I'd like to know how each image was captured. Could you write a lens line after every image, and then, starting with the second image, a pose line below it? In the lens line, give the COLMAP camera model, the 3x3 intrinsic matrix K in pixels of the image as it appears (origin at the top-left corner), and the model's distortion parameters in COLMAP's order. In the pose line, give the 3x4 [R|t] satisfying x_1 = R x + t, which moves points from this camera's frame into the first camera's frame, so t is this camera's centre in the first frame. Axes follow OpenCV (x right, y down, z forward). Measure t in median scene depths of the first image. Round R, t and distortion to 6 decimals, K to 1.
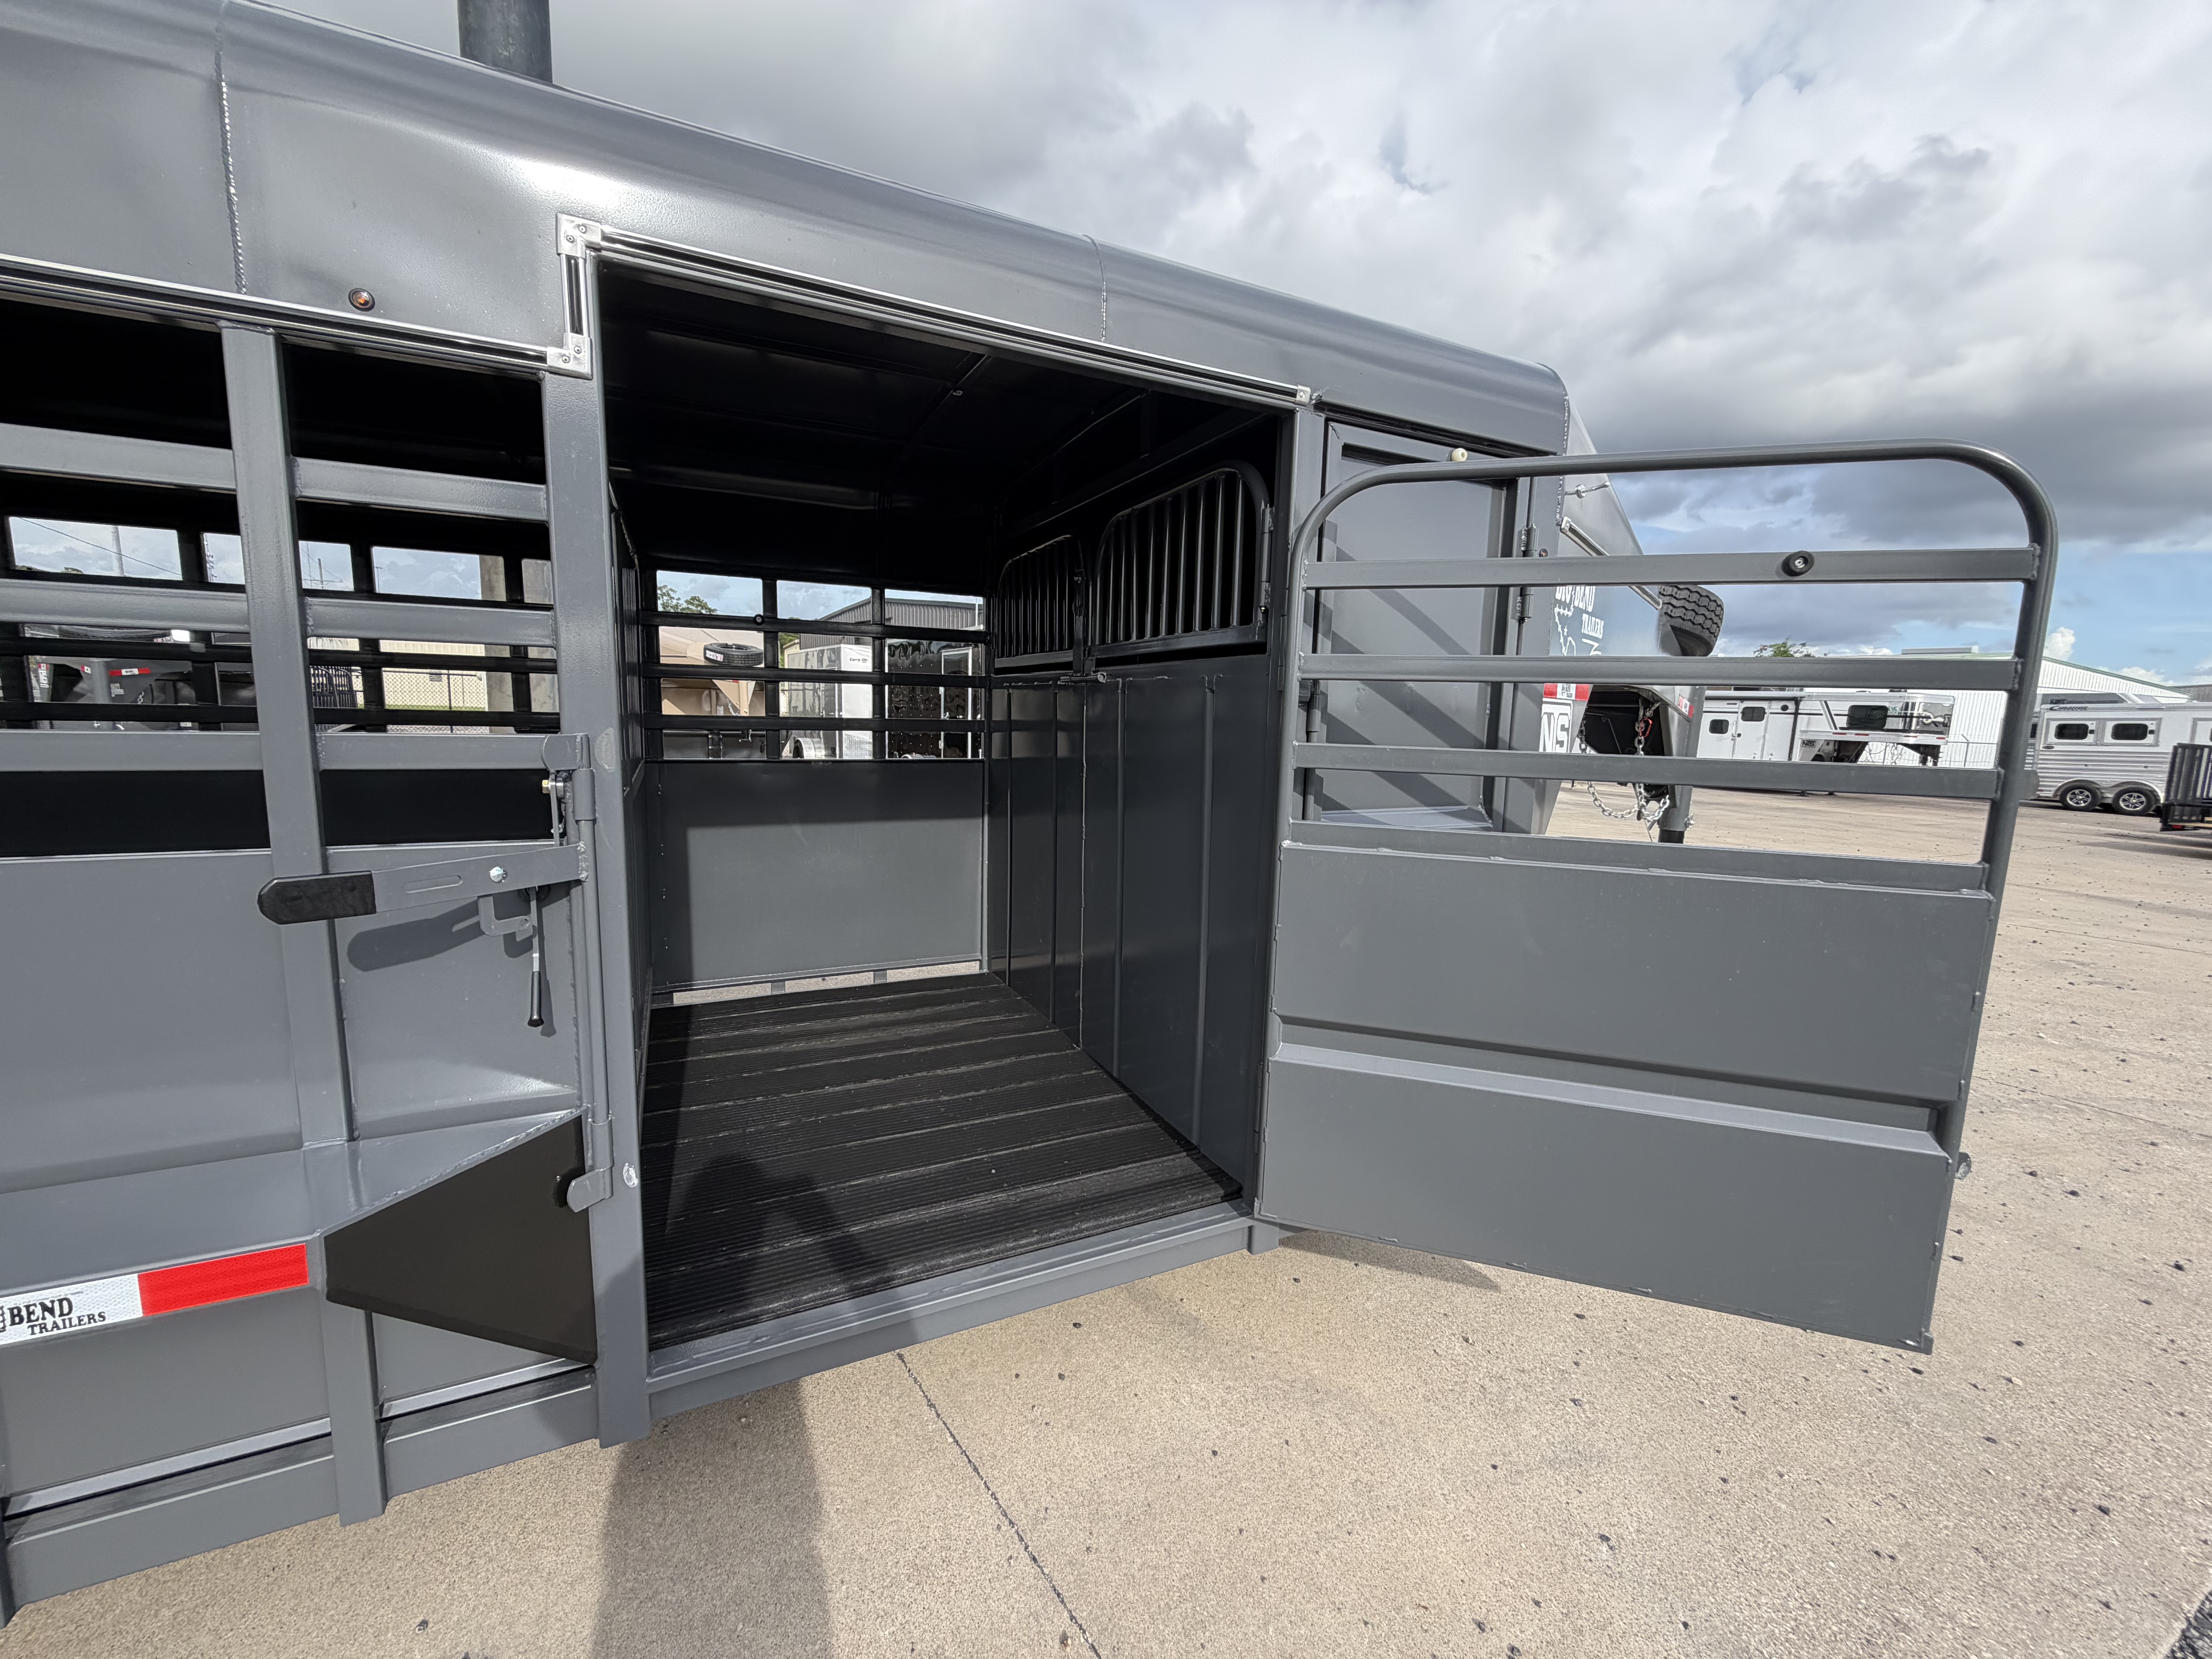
lens RADIAL K [[882.4, 0, 1105.0], [0, 882.4, 824.8], [0, 0, 1]] dist [-0.002094, 0.000656]
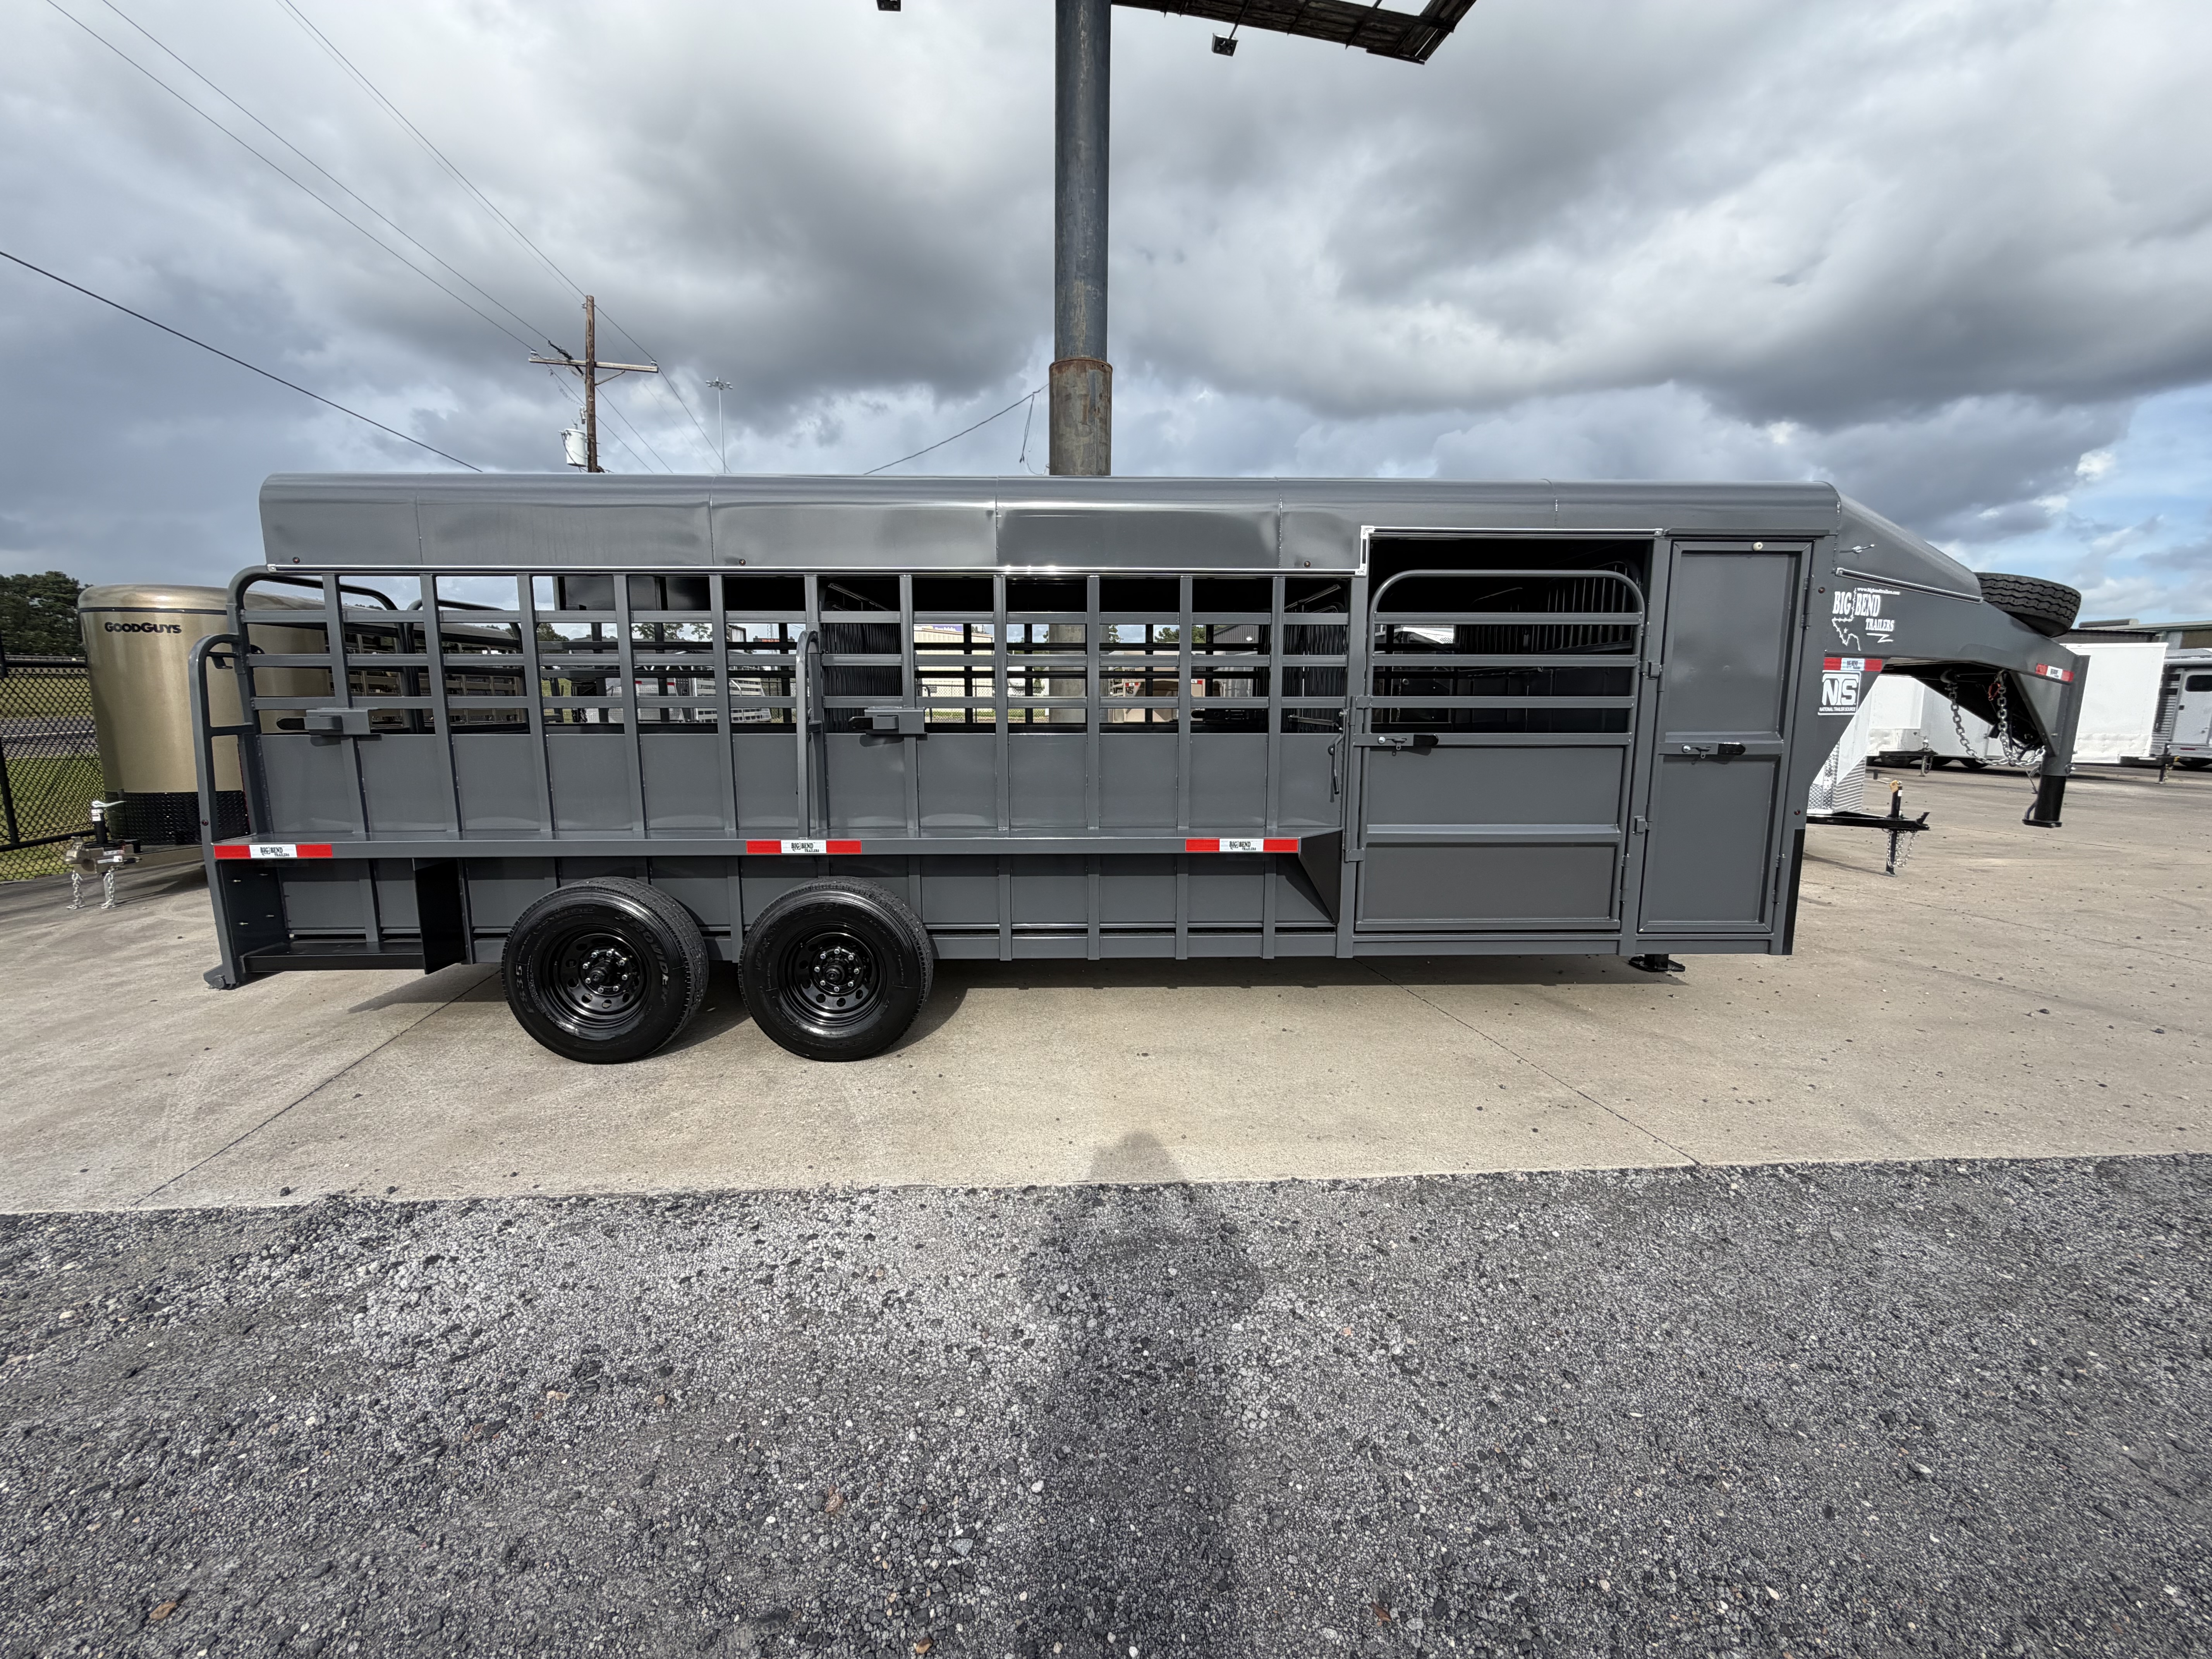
lens RADIAL K [[882.4, 0, 1095.7], [0, 882.4, 821.3], [0, 0, 1]] dist [-0.002094, 0.000656]
pose [[0.909201, 0.032243, -0.415107, -0.078969], [-0.031142, 0.999471, 0.009422, 0.174968], [0.415191, 0.004361, 0.909724, -1.137795]]
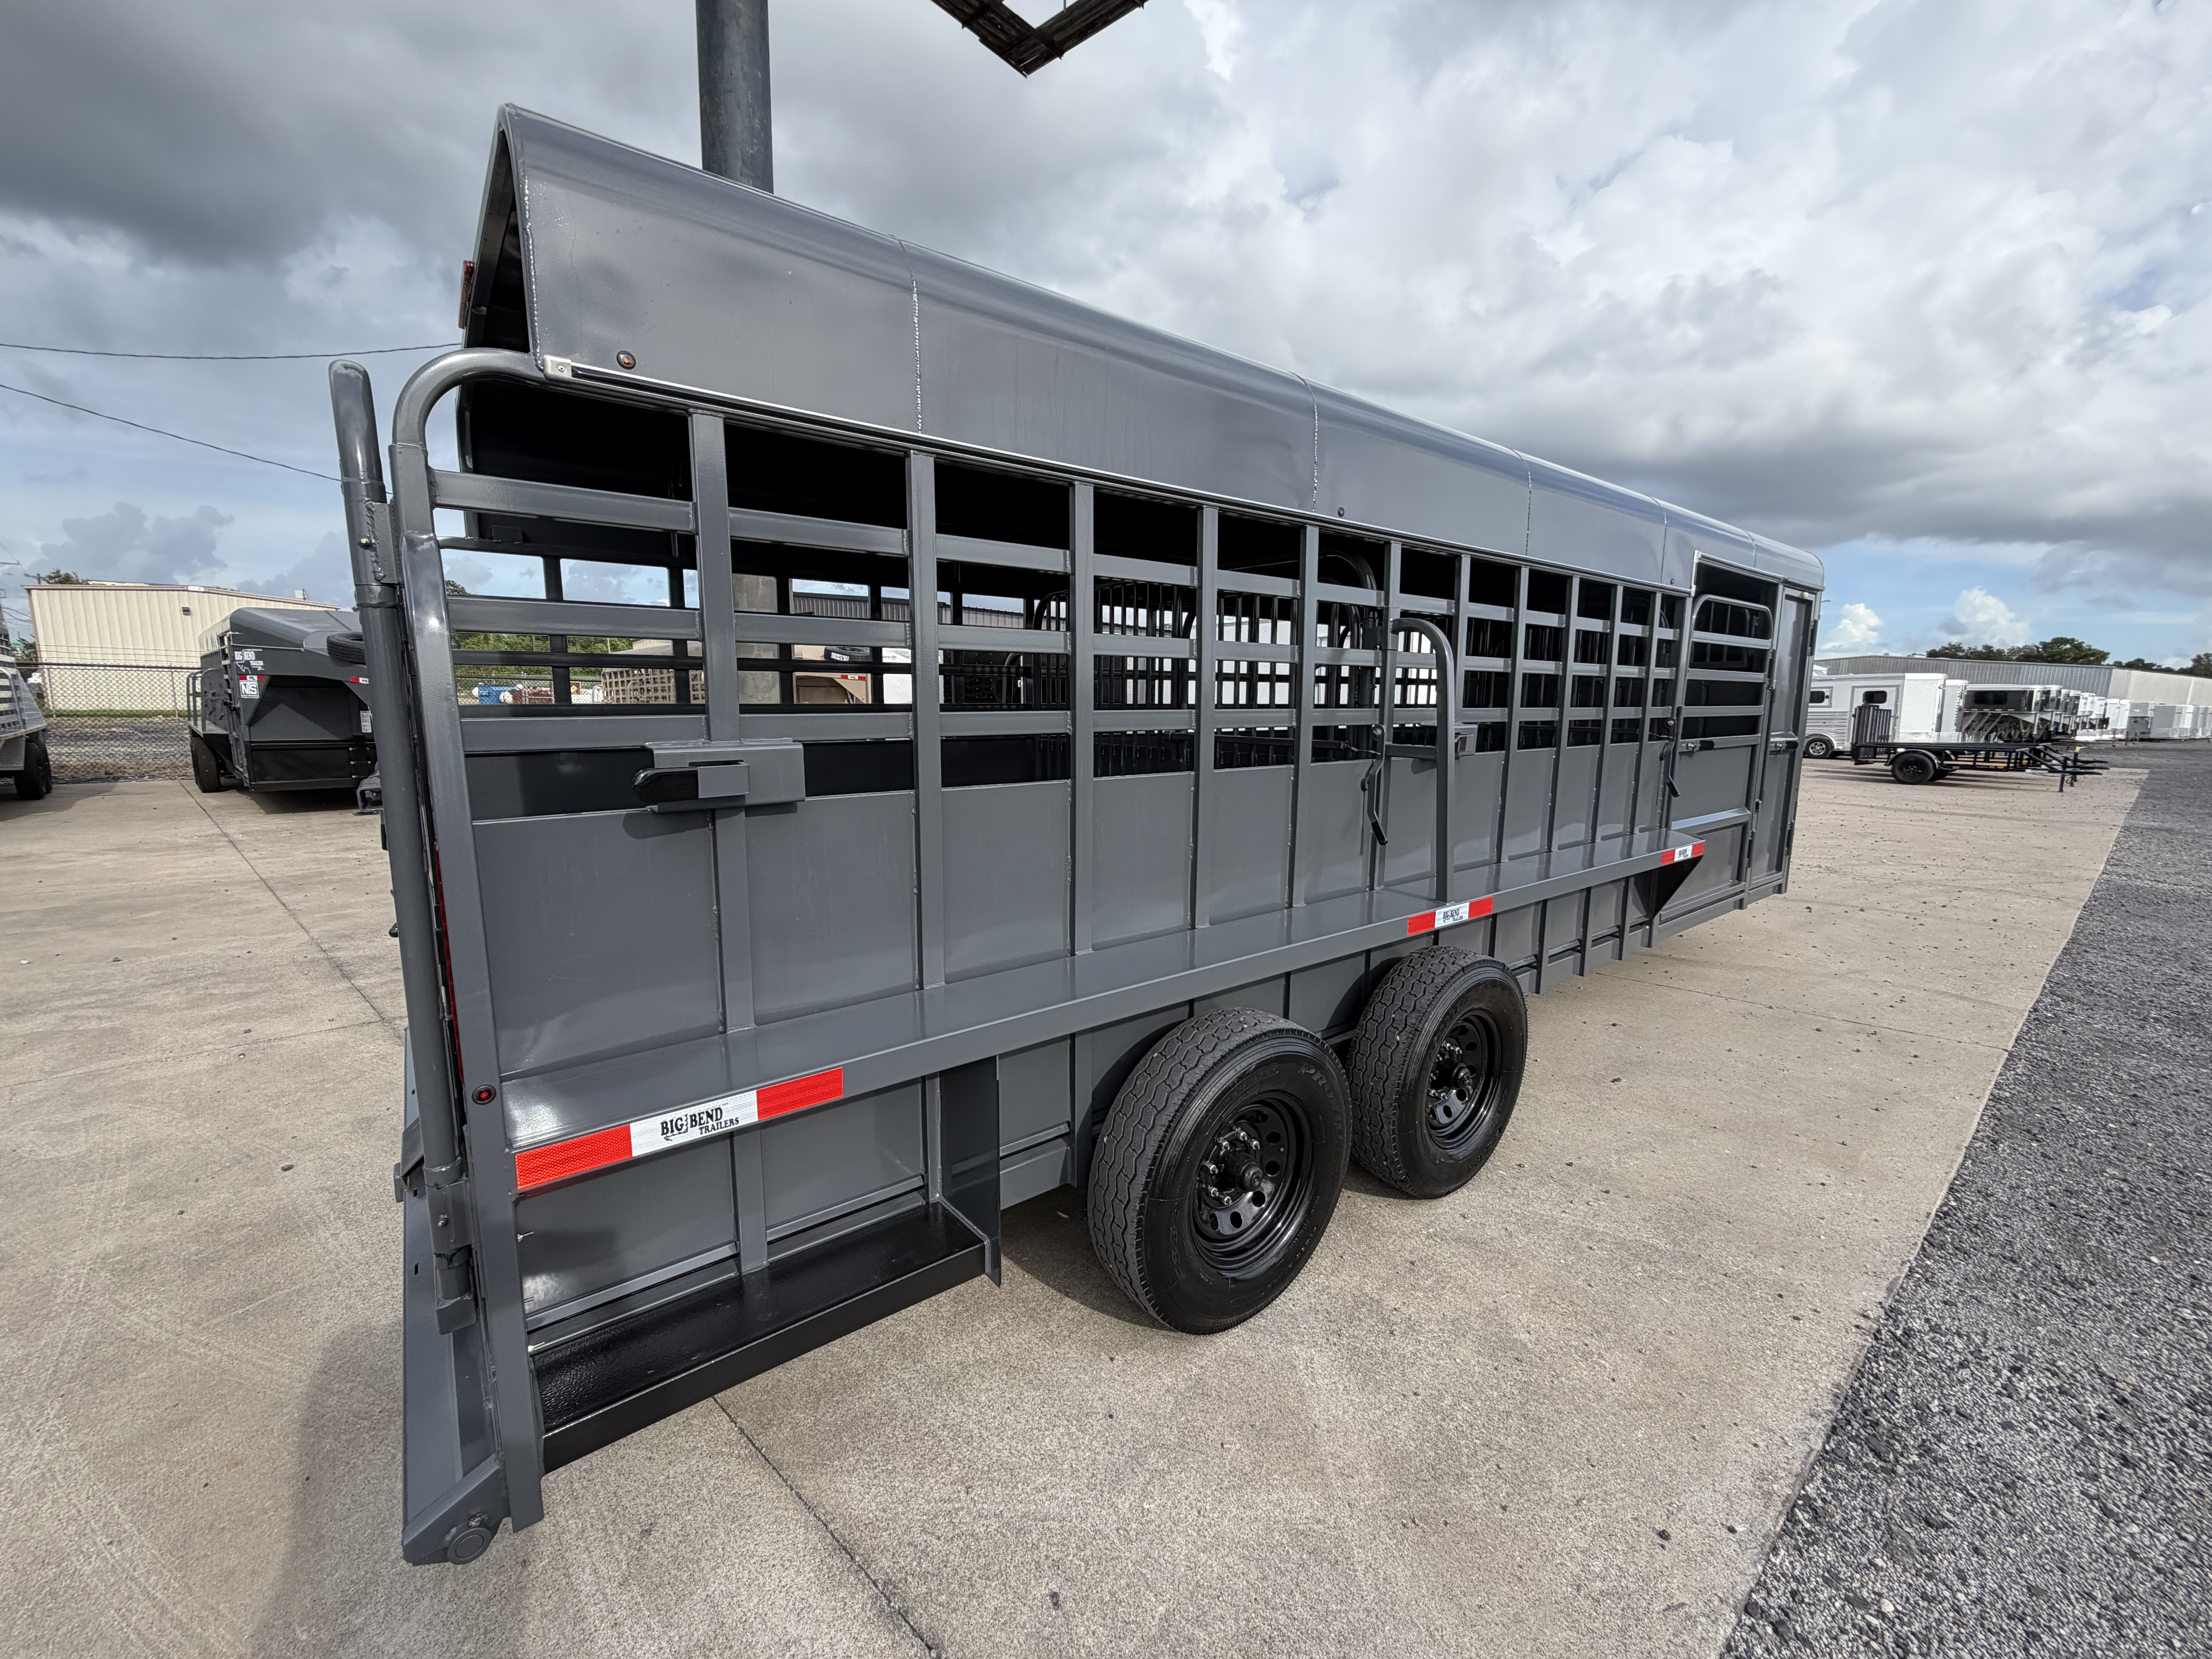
lens RADIAL K [[882.4, 0, 1097.3], [0, 882.4, 824.3], [0, 0, 1]] dist [-0.002094, 0.000656]
pose [[0.978827, -0.049454, 0.198625, -1.864527], [0.045520, 0.998667, 0.024327, 0.082641], [-0.199563, -0.014770, 0.979774, -0.962926]]
